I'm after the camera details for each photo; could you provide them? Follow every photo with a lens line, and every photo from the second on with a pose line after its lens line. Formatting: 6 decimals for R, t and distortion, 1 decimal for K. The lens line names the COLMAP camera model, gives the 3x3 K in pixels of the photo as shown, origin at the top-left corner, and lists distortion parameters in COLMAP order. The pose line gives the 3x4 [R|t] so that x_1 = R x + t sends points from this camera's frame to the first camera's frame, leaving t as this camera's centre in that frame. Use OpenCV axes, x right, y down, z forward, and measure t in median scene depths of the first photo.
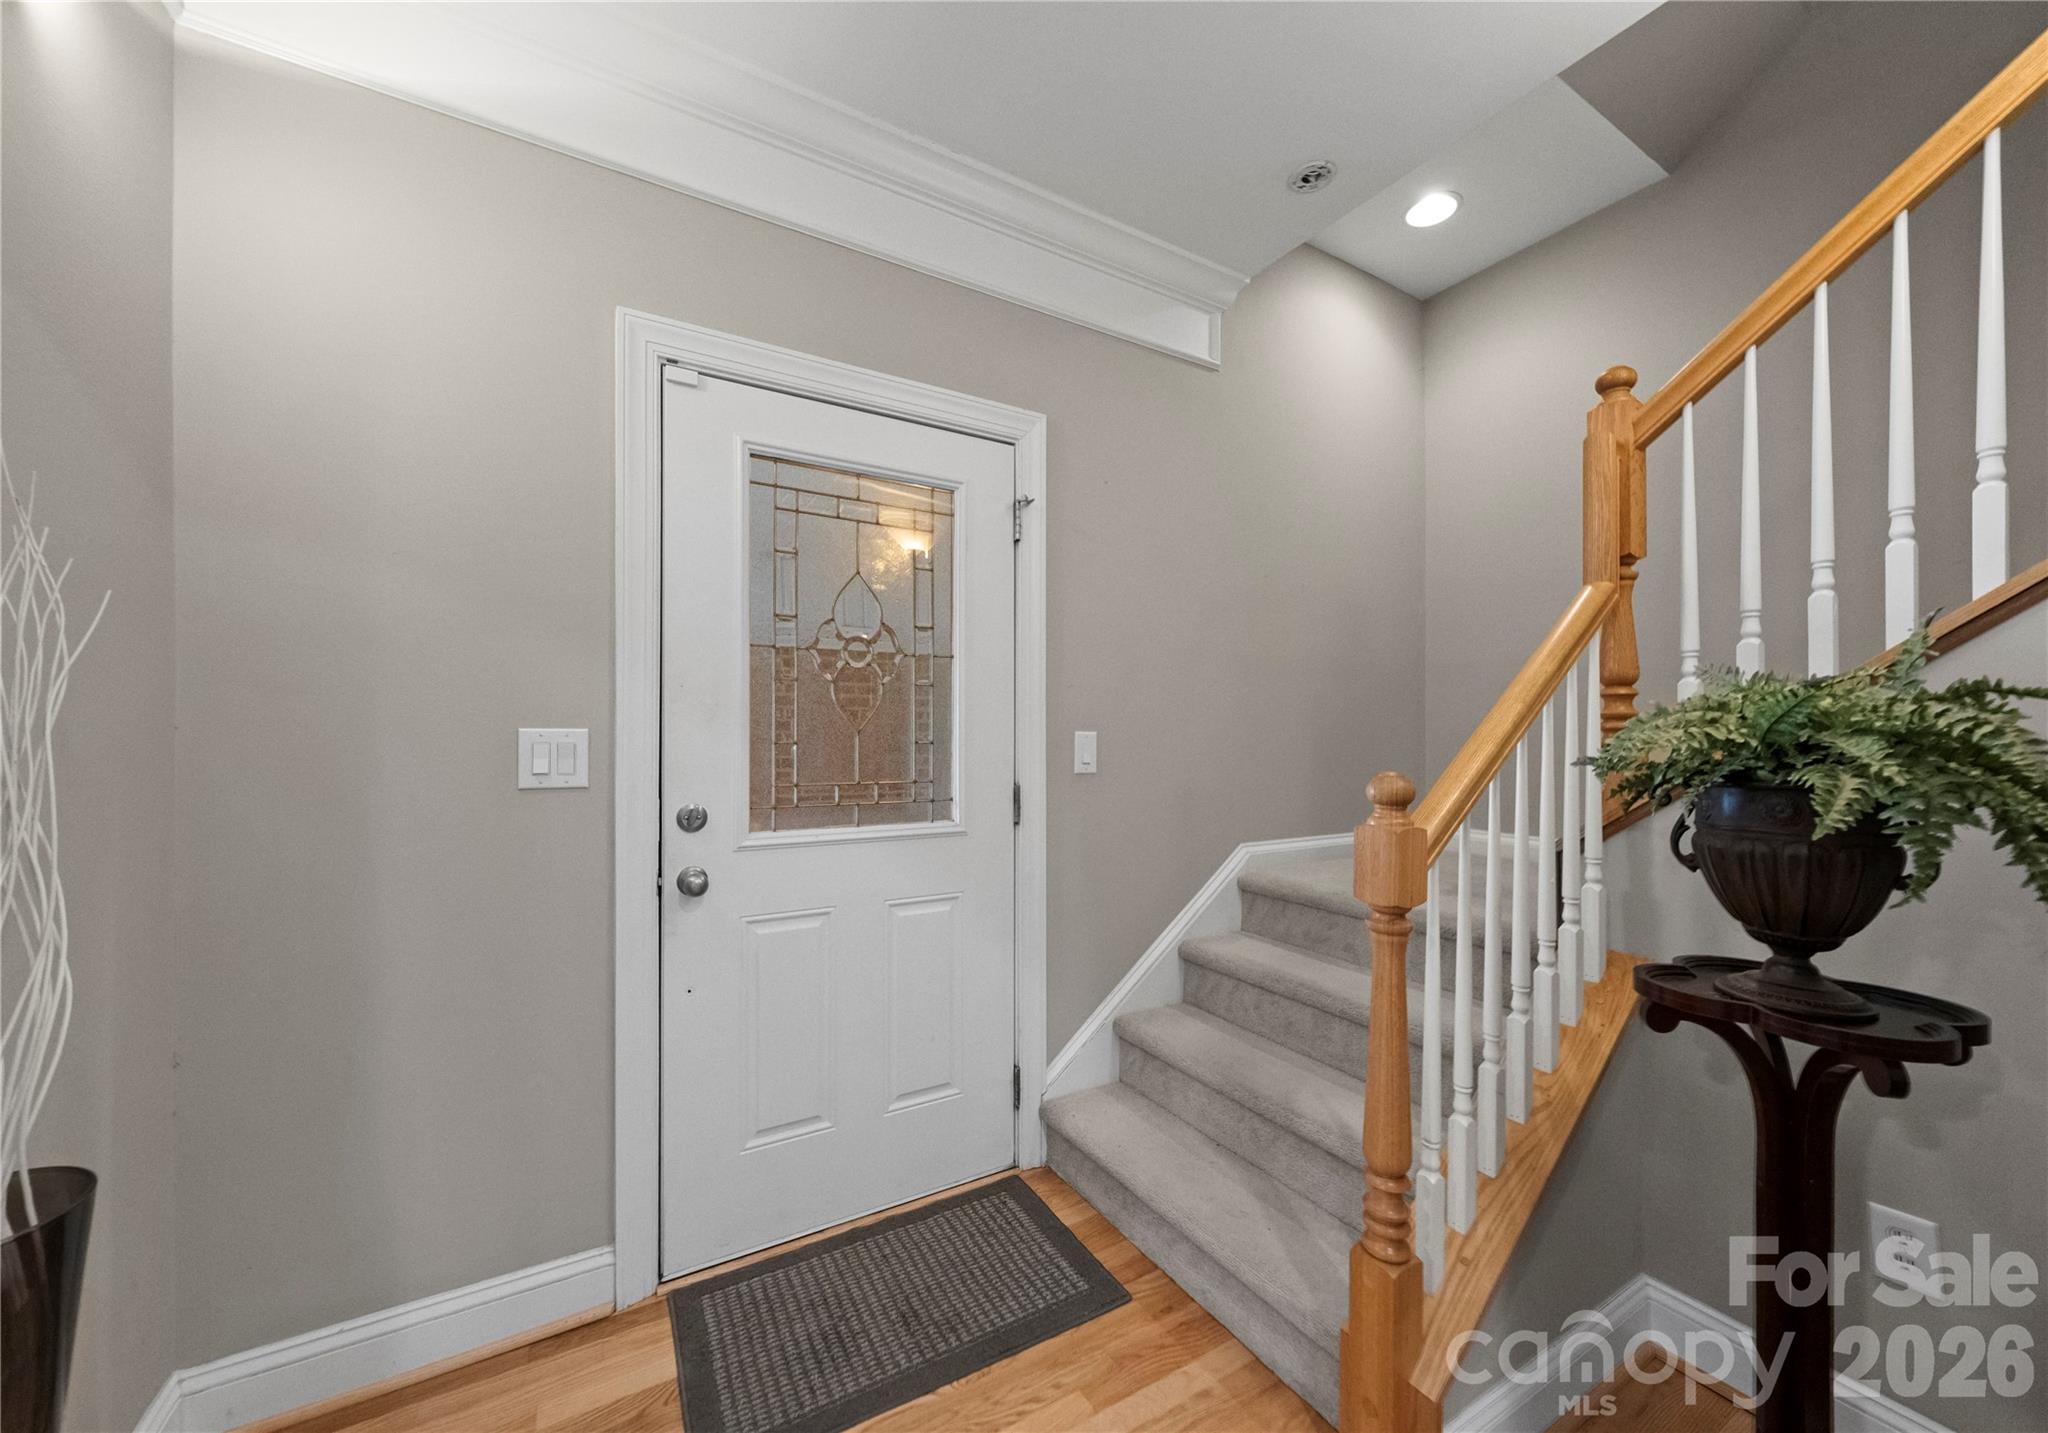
lens RADIAL K [[763.8, 0, 933.5], [0, 763.8, 720.7], [0, 0, 1]] dist [-0.001709, -0.000346]
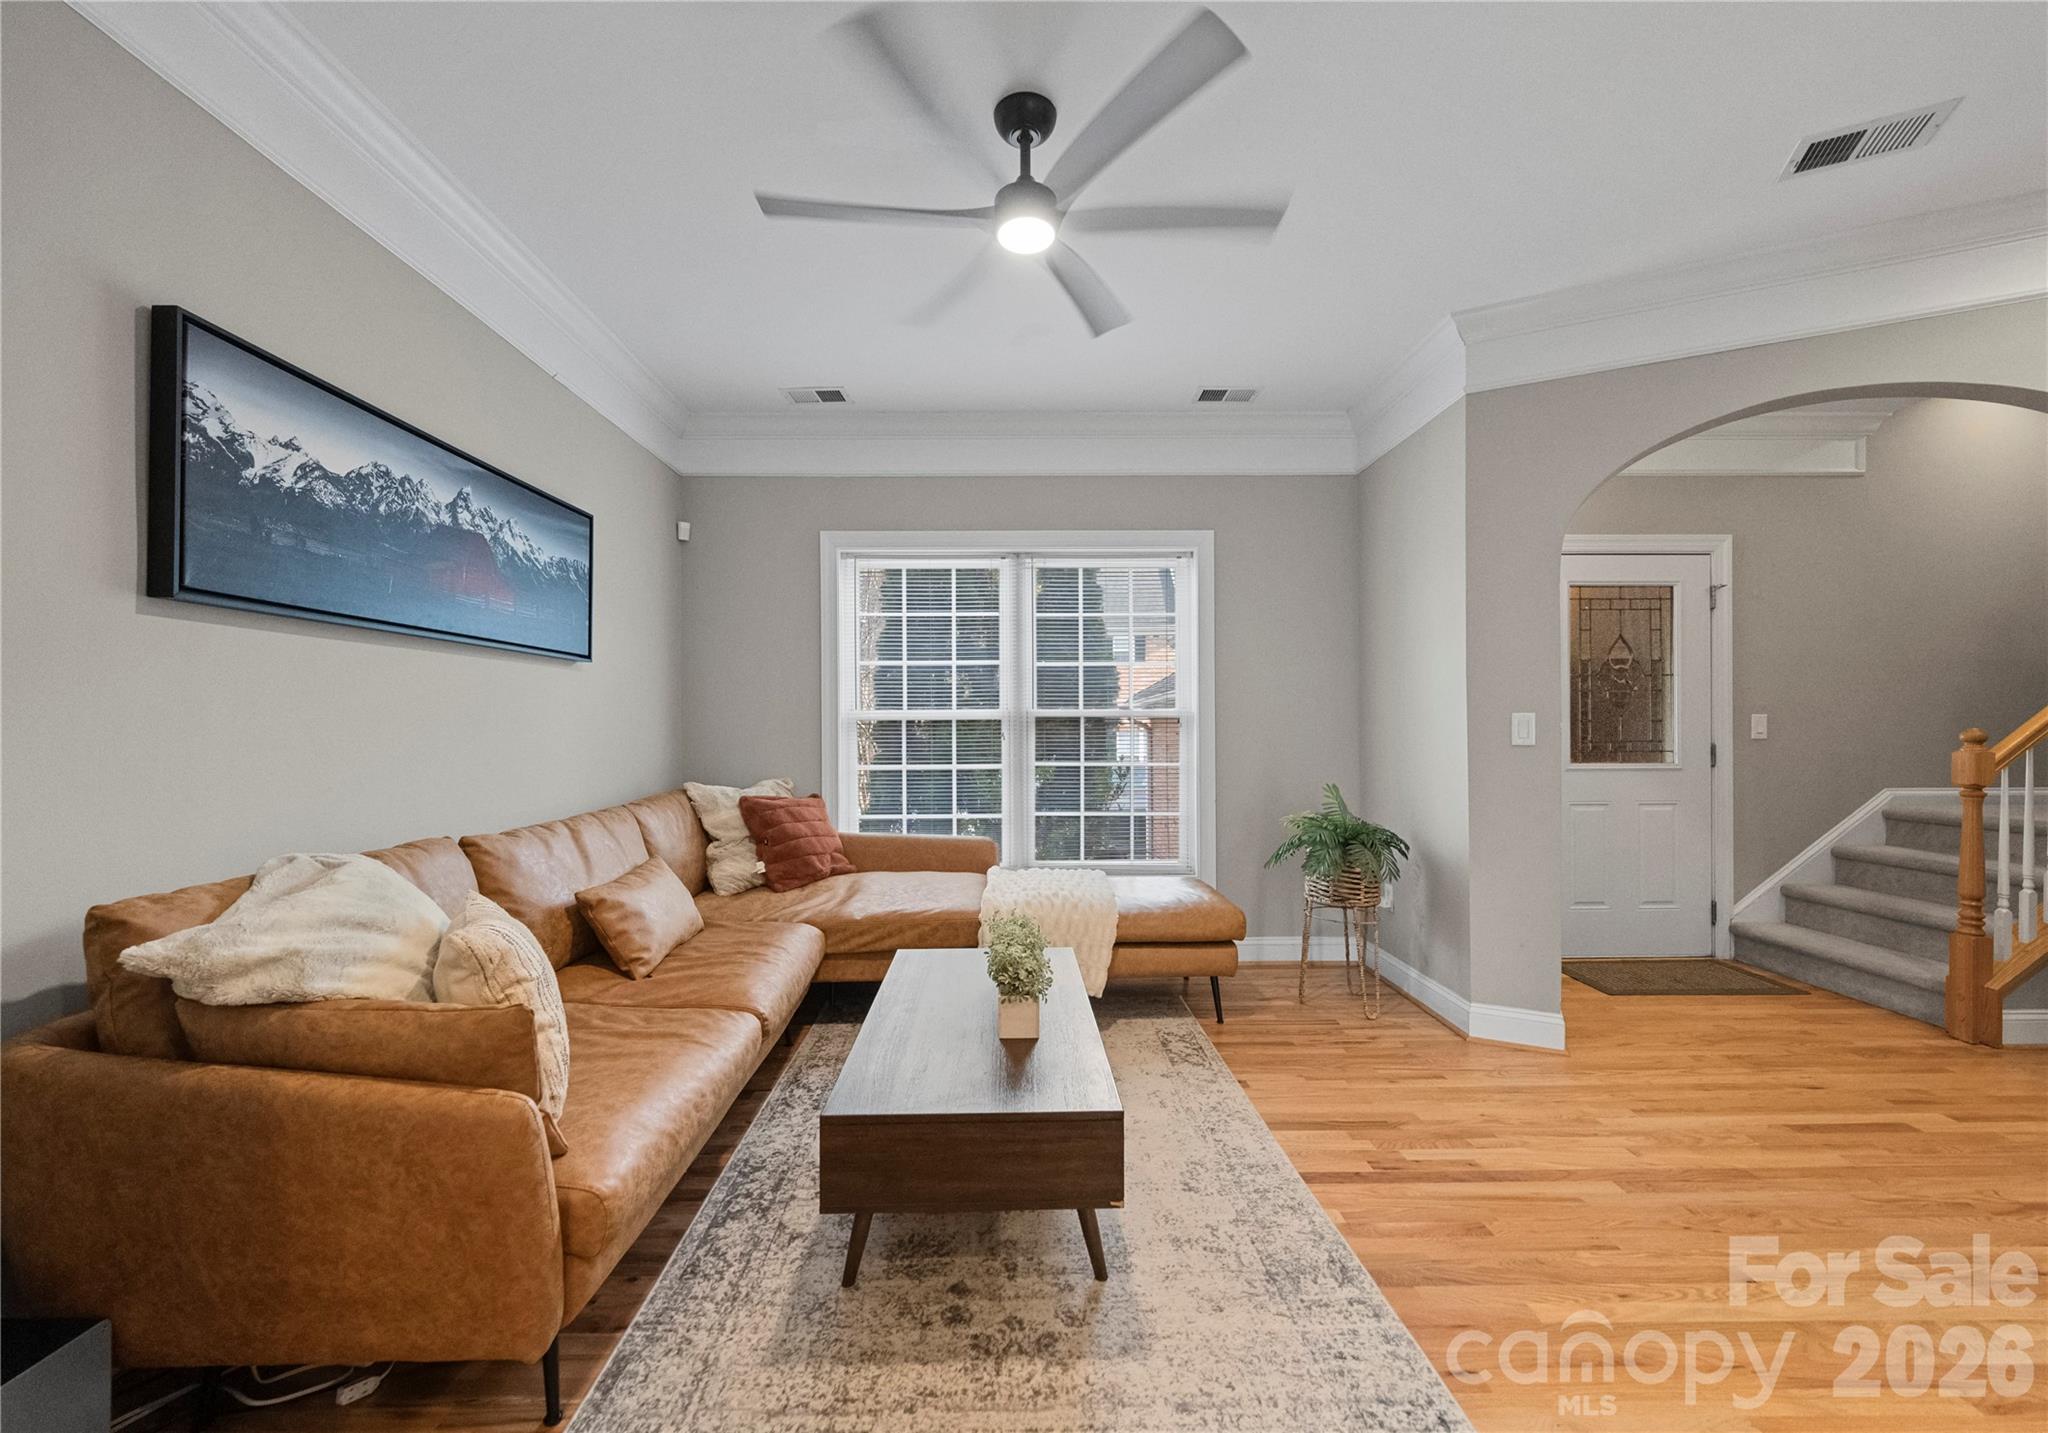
lens RADIAL K [[801.3, 0, 988.1], [0, 801.3, 720.5], [0, 0, 1]] dist [-0.002368, -0.000825]
pose [[0.895404, -0.004708, -0.445229, -0.576757], [0.008030, 0.999952, 0.005576, 0.003794], [0.445181, -0.008568, 0.895399, -1.433758]]
